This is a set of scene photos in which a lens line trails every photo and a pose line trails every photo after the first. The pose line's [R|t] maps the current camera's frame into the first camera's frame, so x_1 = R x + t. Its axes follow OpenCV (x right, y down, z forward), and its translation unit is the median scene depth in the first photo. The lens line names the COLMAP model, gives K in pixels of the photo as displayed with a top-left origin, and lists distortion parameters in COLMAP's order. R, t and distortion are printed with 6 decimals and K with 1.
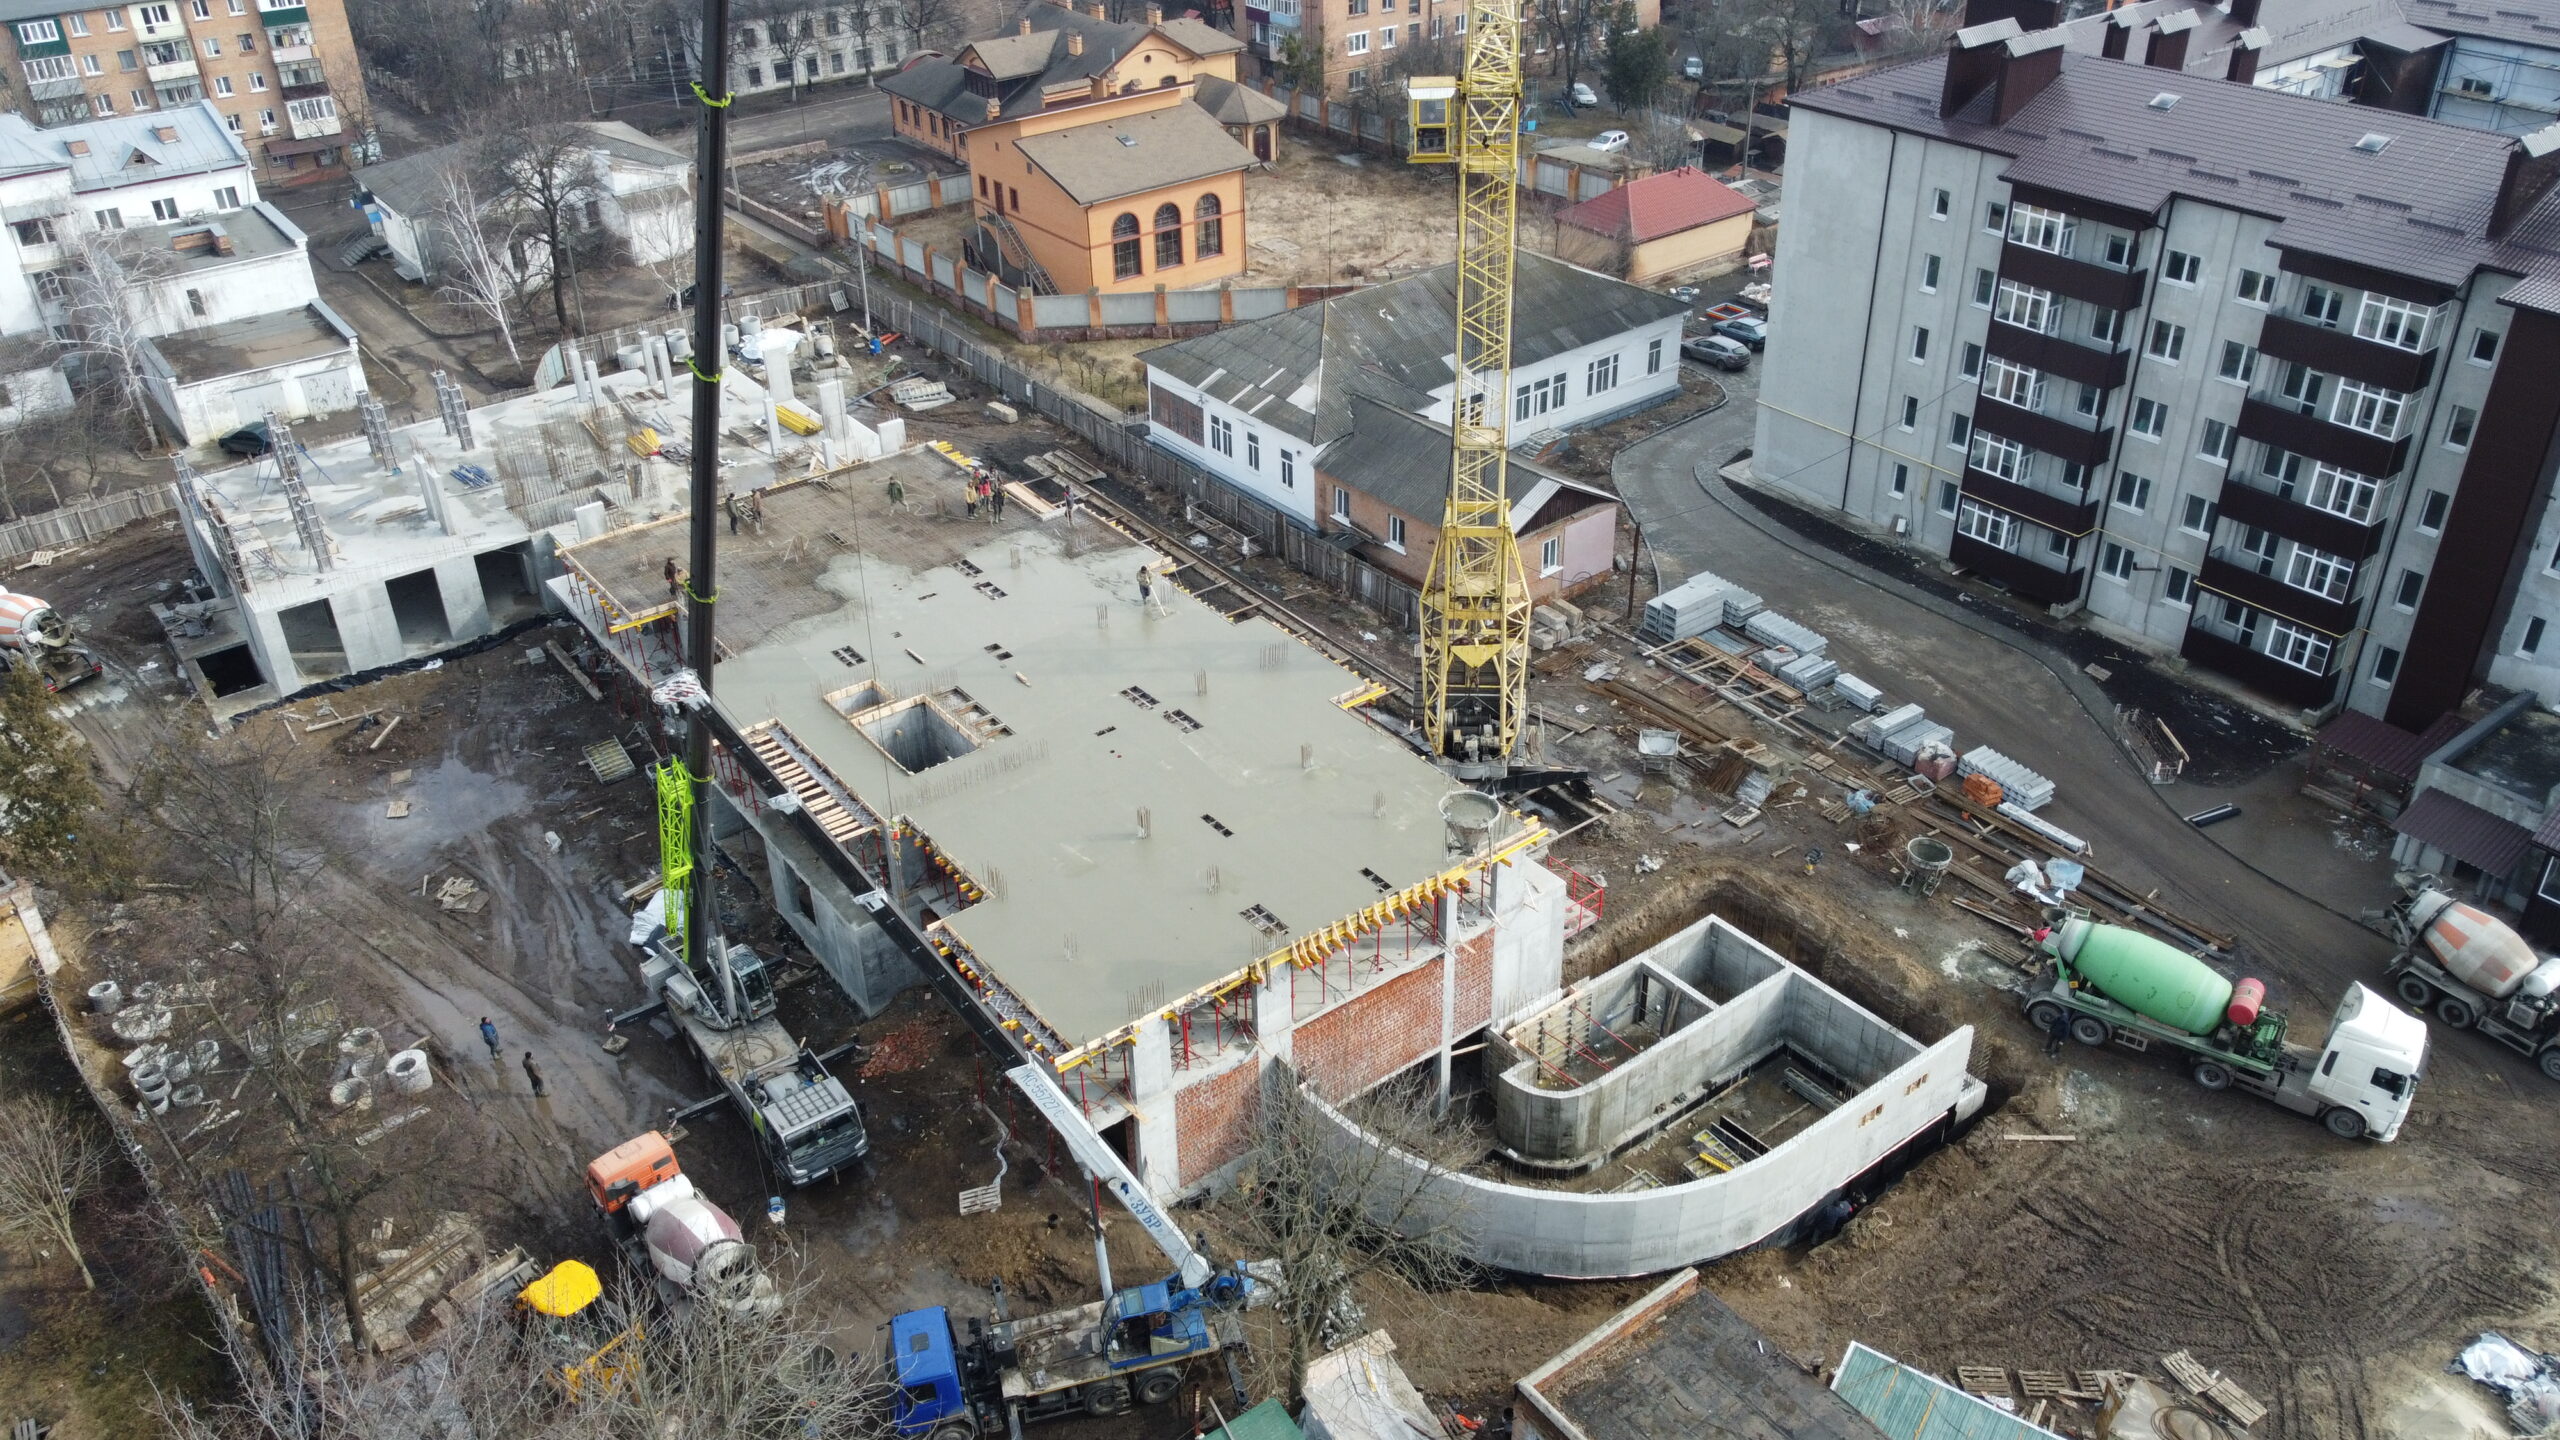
lens RADIAL K [[1949.2, 0, 1273.2], [0, 1949.2, 719.8], [0, 0, 1]] dist [-0.001156, 0.000179]
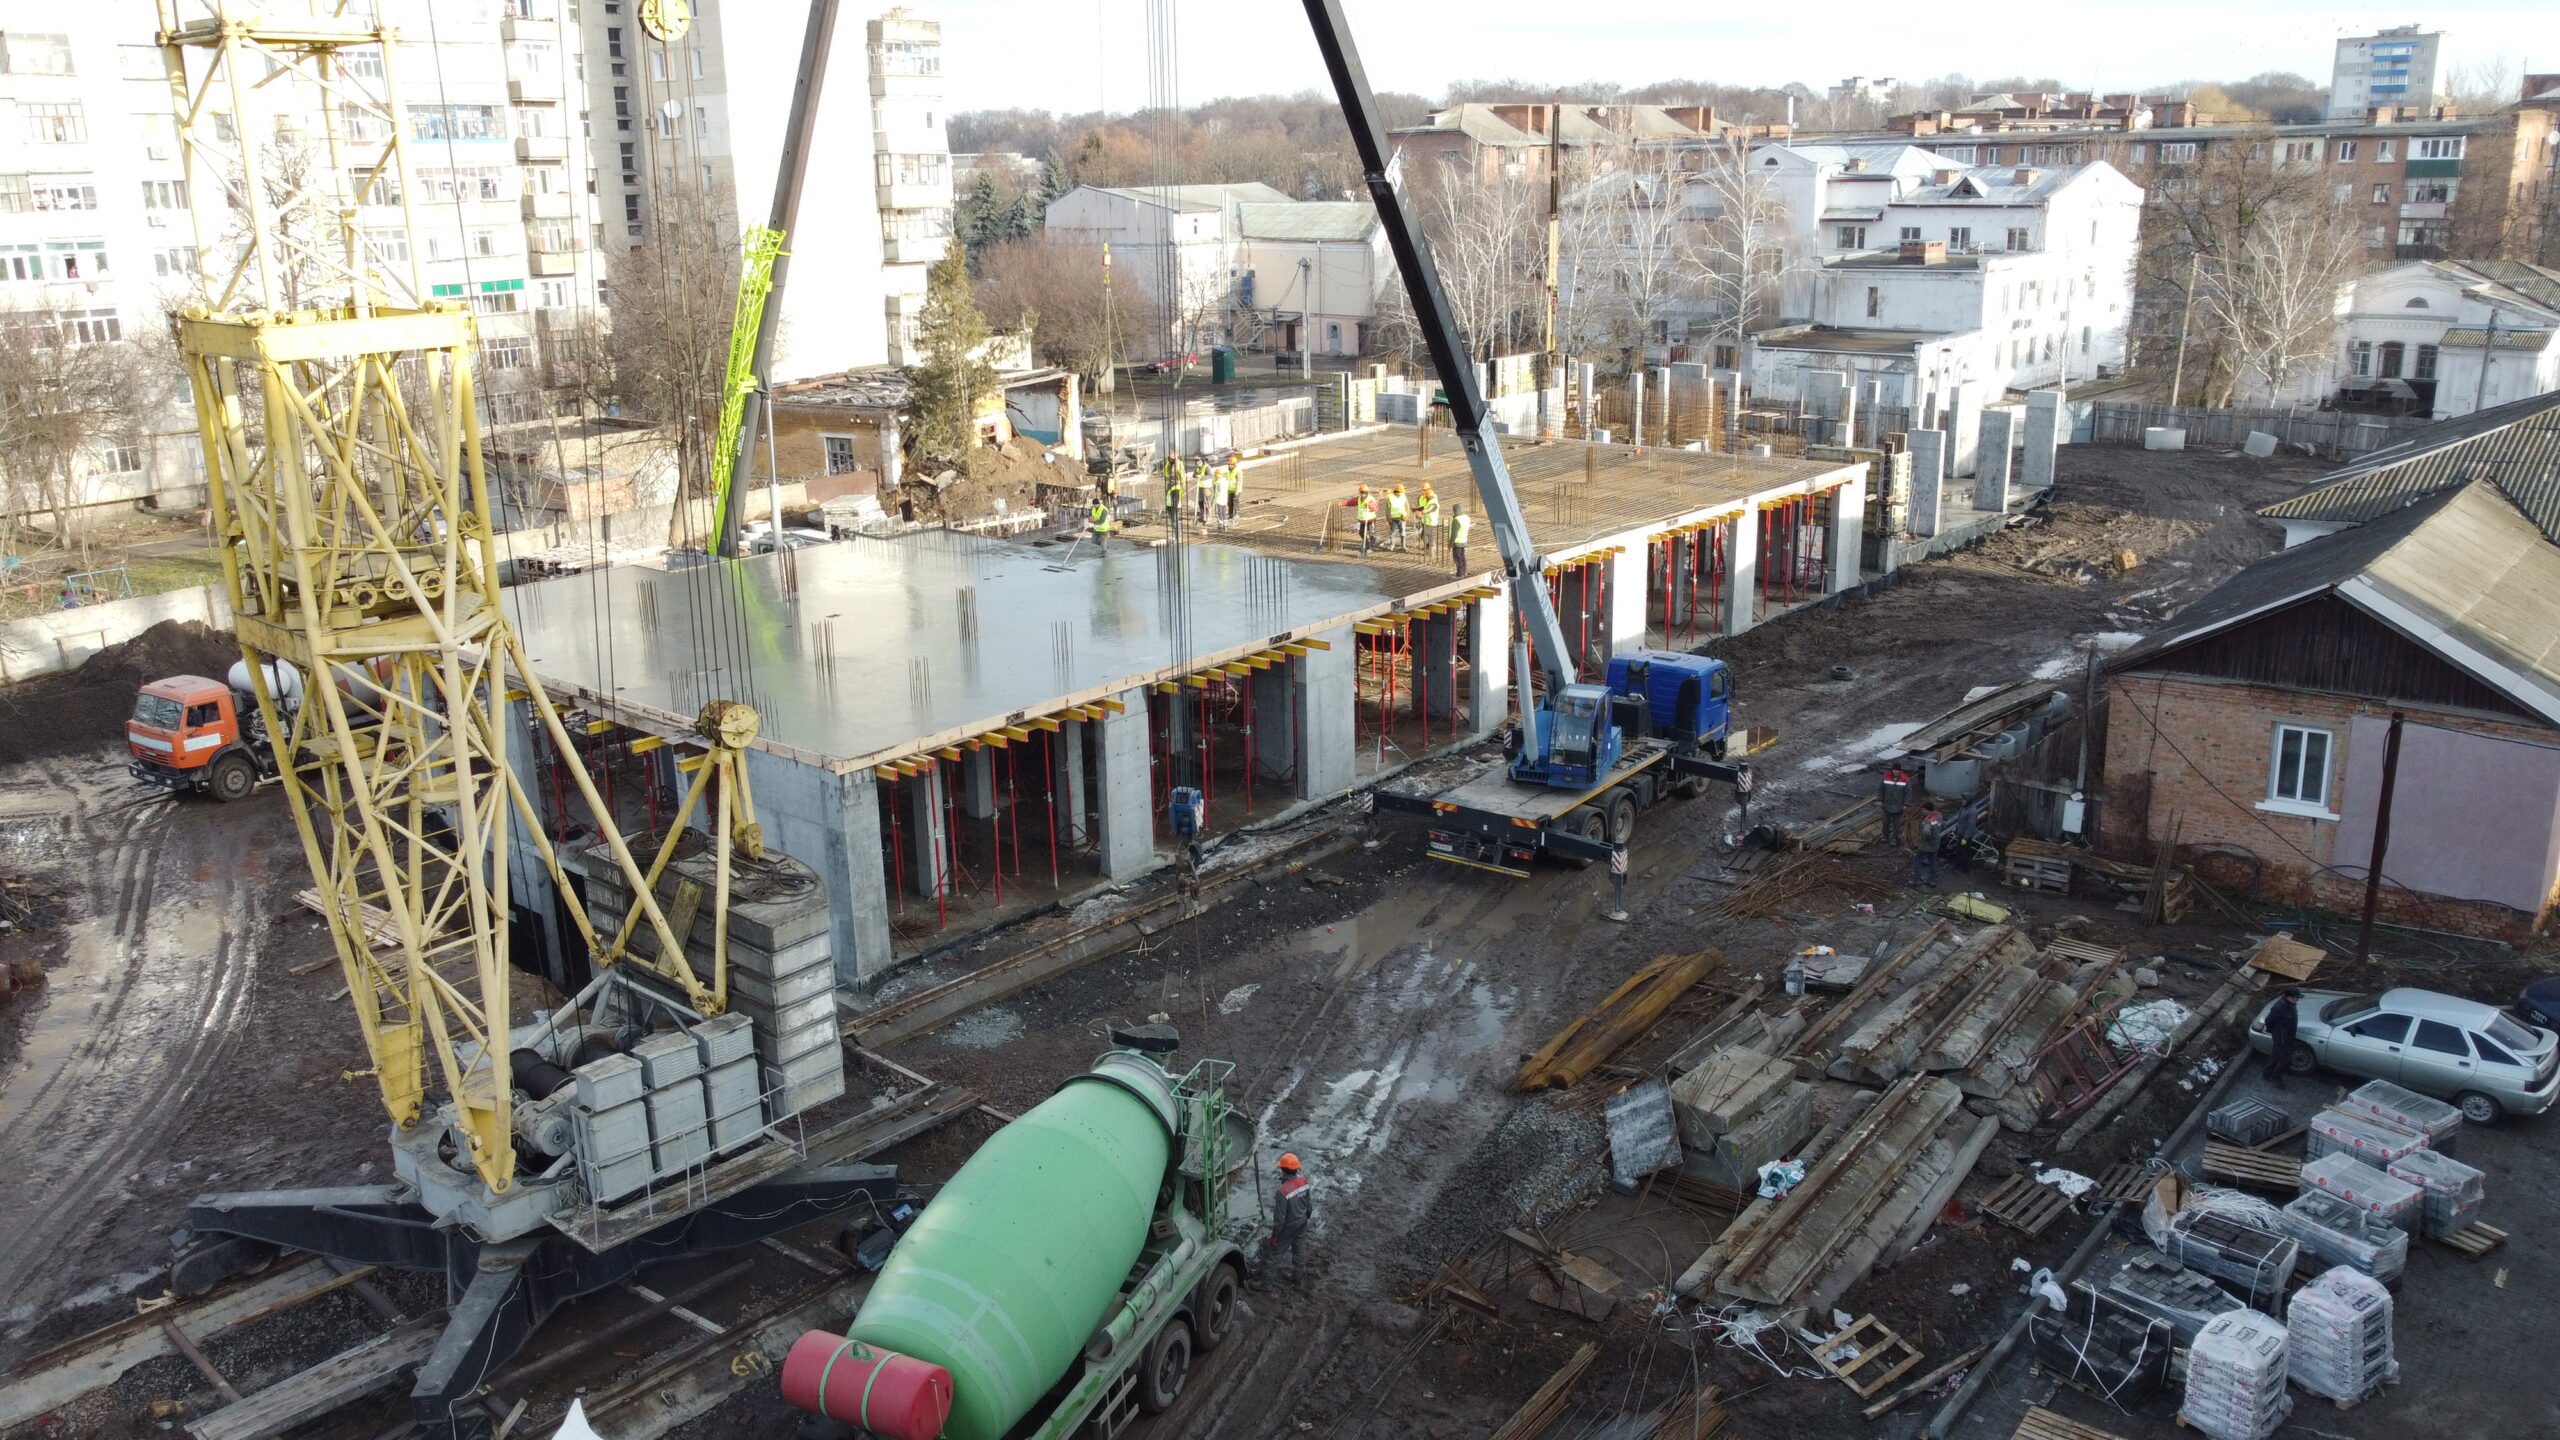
lens RADIAL K [[1949.2, 0, 1272.1], [0, 1949.2, 702.4], [0, 0, 1]] dist [-0.001156, 0.000179]
pose [[0.201994, 0.283303, -0.937517, 0.424895], [-0.495863, 0.855074, 0.151554, -0.043935], [0.844582, 0.434267, 0.313199, 0.590739]]
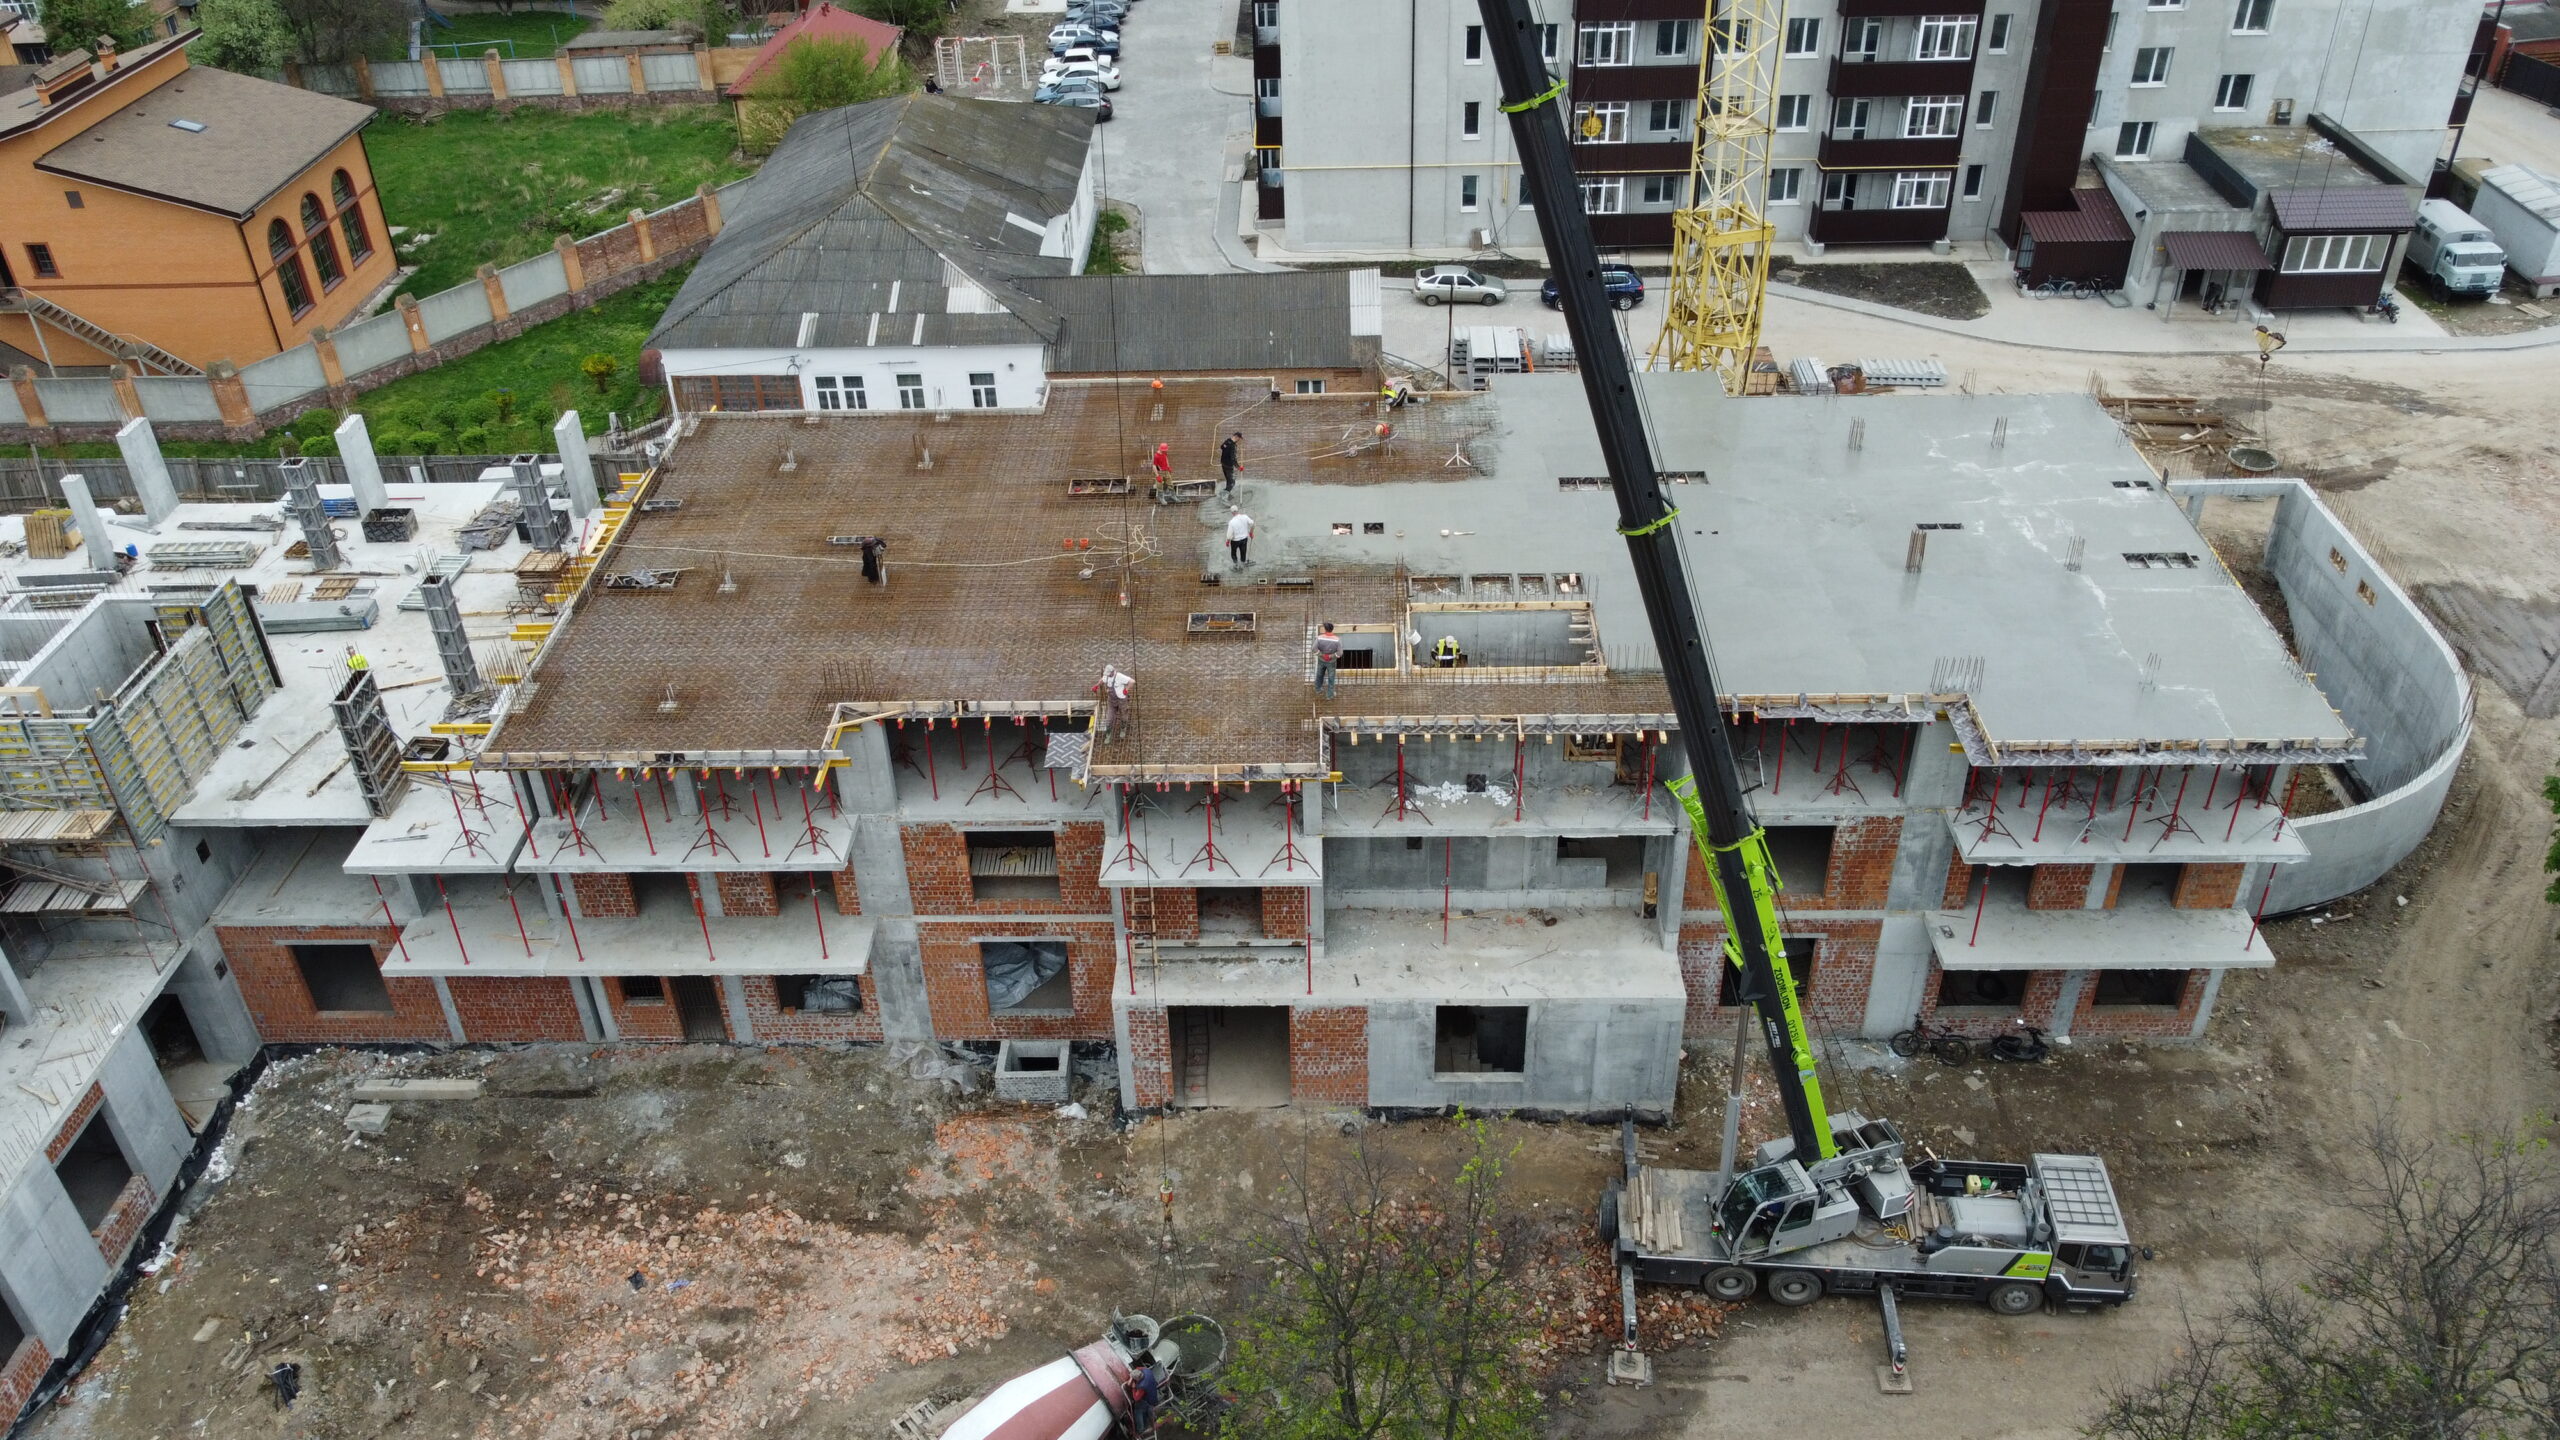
lens RADIAL K [[1949.2, 0, 1276.0], [0, 1949.2, 719.0], [0, 0, 1]] dist [-0.001156, 0.000179]
pose [[0.621947, -0.437485, 0.649453, -0.453283], [0.419131, 0.886557, 0.195823, -0.112777], [-0.661447, 0.150414, 0.734754, 0.362046]]
